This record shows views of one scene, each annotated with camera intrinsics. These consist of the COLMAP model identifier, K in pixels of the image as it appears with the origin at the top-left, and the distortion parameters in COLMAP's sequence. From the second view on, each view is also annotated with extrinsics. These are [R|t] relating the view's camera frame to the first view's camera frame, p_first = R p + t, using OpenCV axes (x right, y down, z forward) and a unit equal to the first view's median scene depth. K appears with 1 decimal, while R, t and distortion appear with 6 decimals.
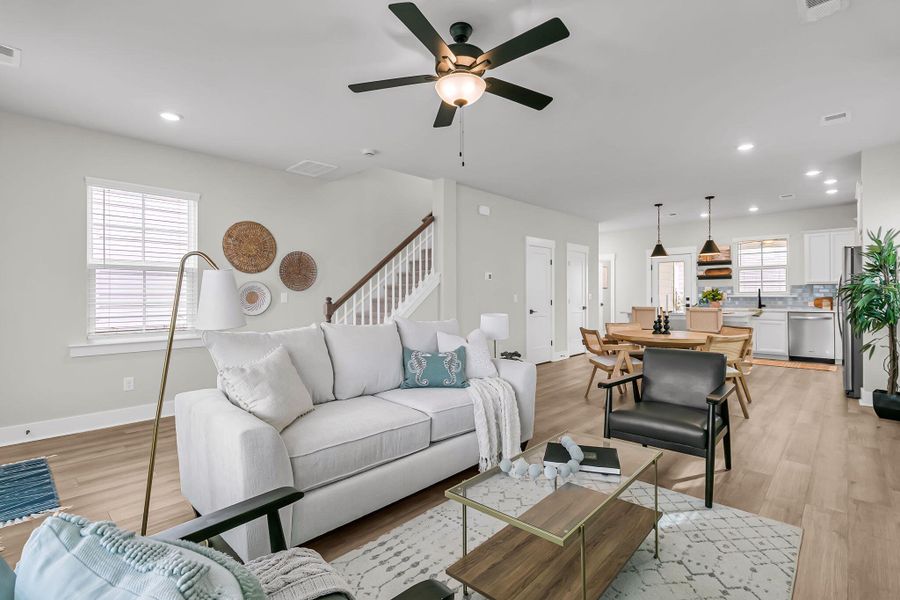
lens RADIAL K [[415.0, 0, 454.0], [0, 415.0, 292.2], [0, 0, 1]] dist [0.000114, 0.000453]
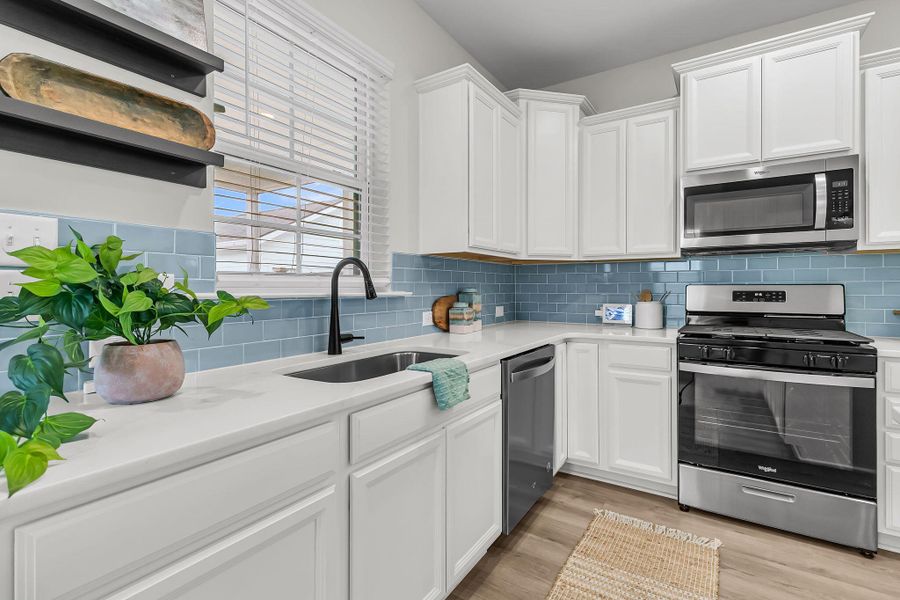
lens RADIAL K [[417.5, 0, 453.7], [0, 417.5, 287.5], [0, 0, 1]] dist [0.002674, 0.000571]
pose [[-0.184675, 0.010172, 0.982747, 0.551476], [-0.003181, 0.999935, -0.010948, 0.008688], [-0.982795, -0.005148, -0.184630, 1.043845]]
